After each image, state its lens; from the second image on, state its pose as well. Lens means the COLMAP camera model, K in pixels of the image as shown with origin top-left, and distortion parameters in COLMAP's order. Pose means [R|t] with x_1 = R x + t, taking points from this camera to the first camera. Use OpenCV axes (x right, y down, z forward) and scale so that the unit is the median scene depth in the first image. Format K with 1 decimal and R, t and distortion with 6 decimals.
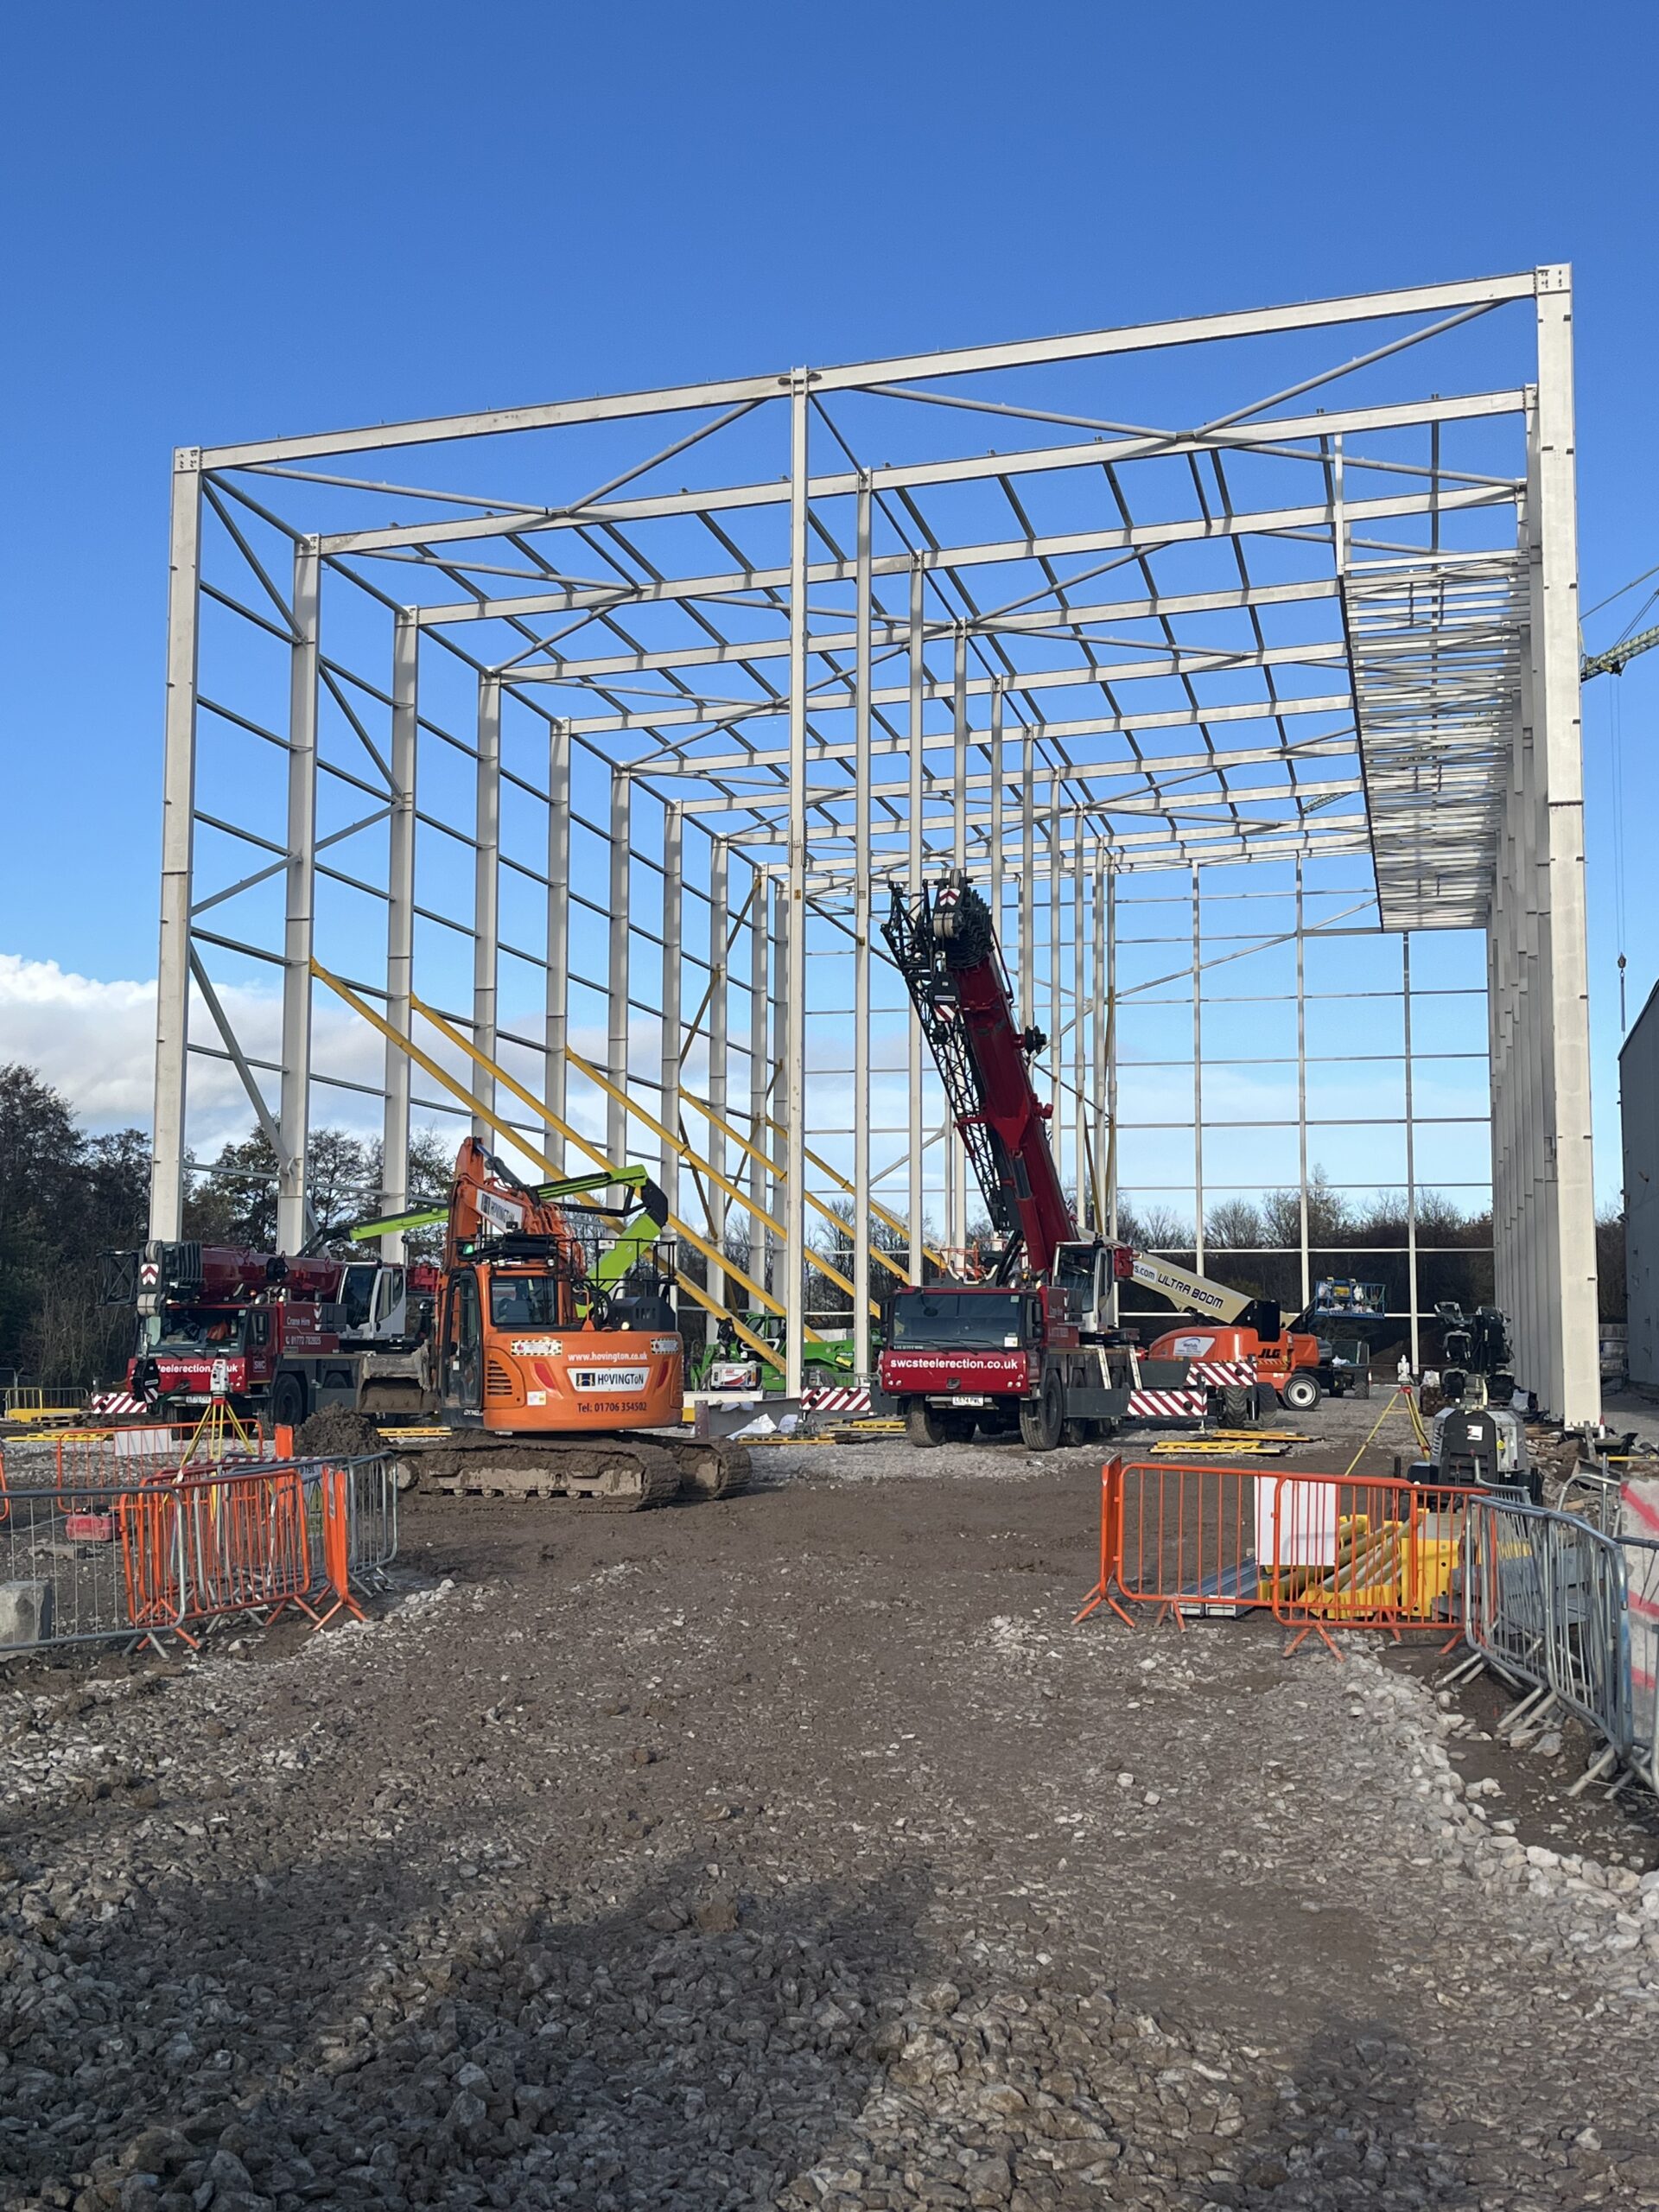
lens RADIAL K [[2432.8, 0, 816.4], [0, 2432.8, 1118.2], [0, 0, 1]] dist [0.053053, 0.000000]
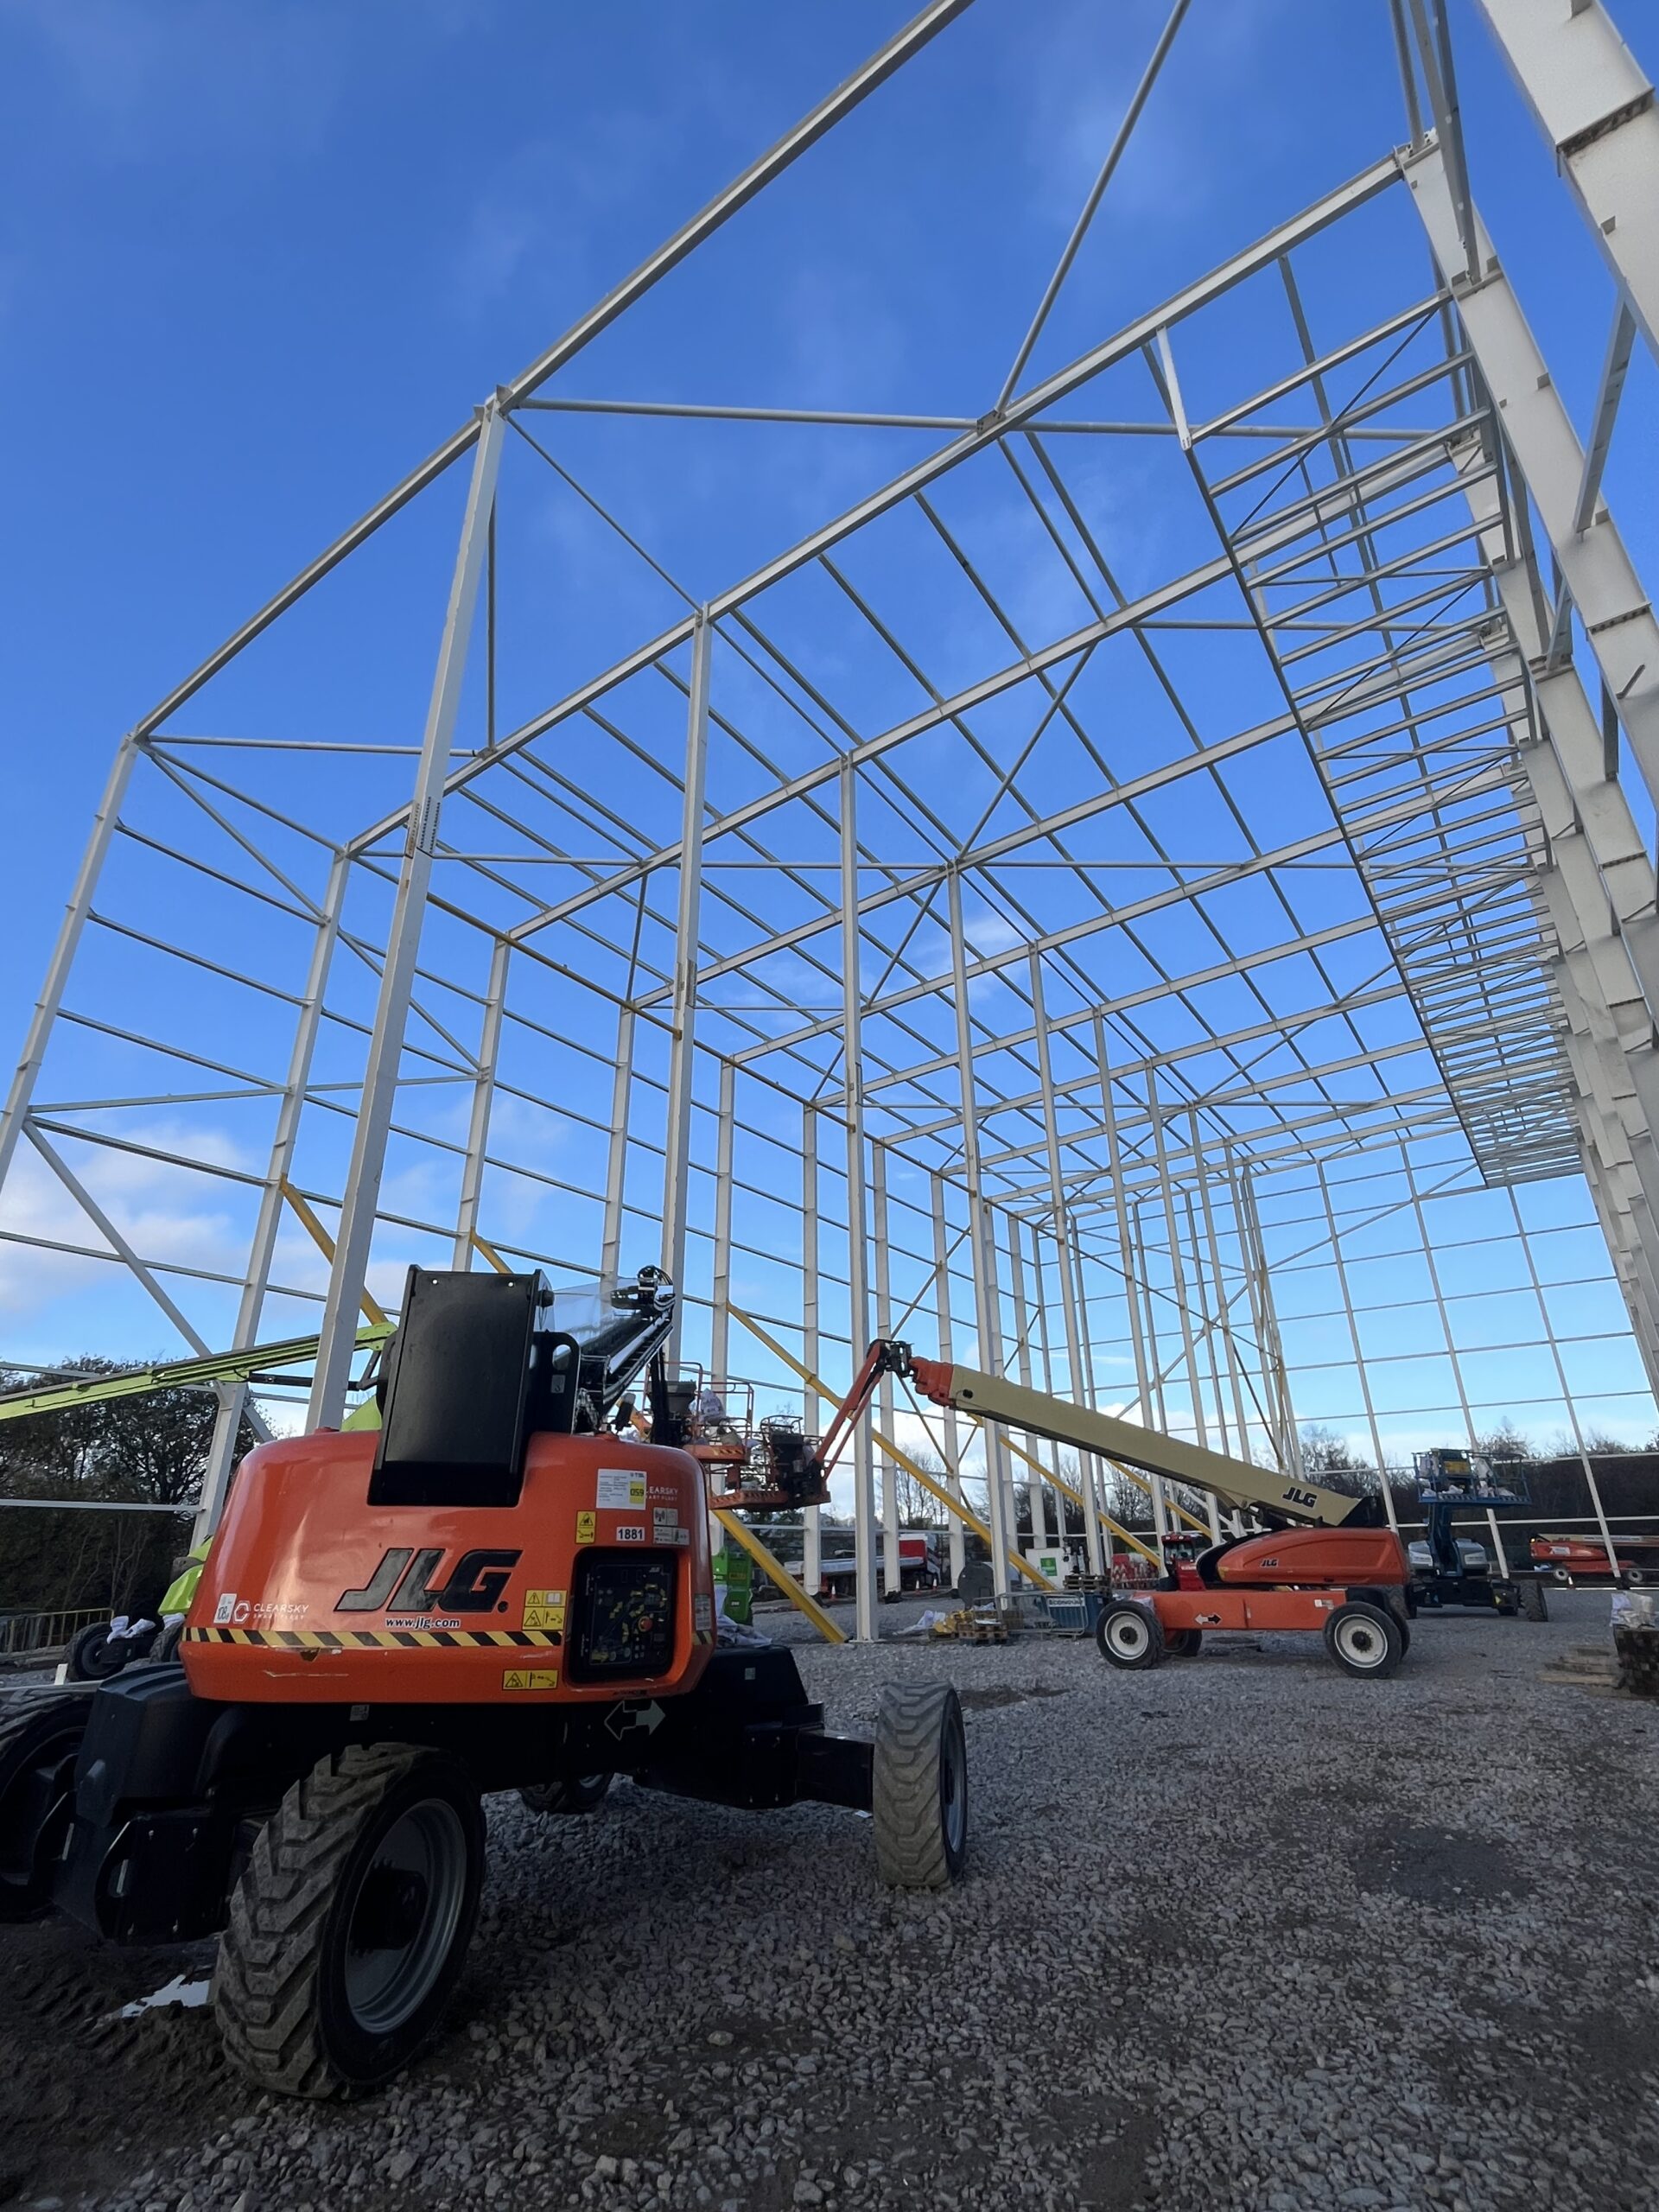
lens RADIAL K [[1078.6, 0, 825.5], [0, 1078.6, 1104.2], [0, 0, 1]] dist [-0.002709, 0.000748]
pose [[0.935195, -0.154577, -0.318615, 0.130346], [0.050560, 0.948771, -0.311894, 0.048537], [0.350504, 0.275572, 0.895102, 0.507108]]
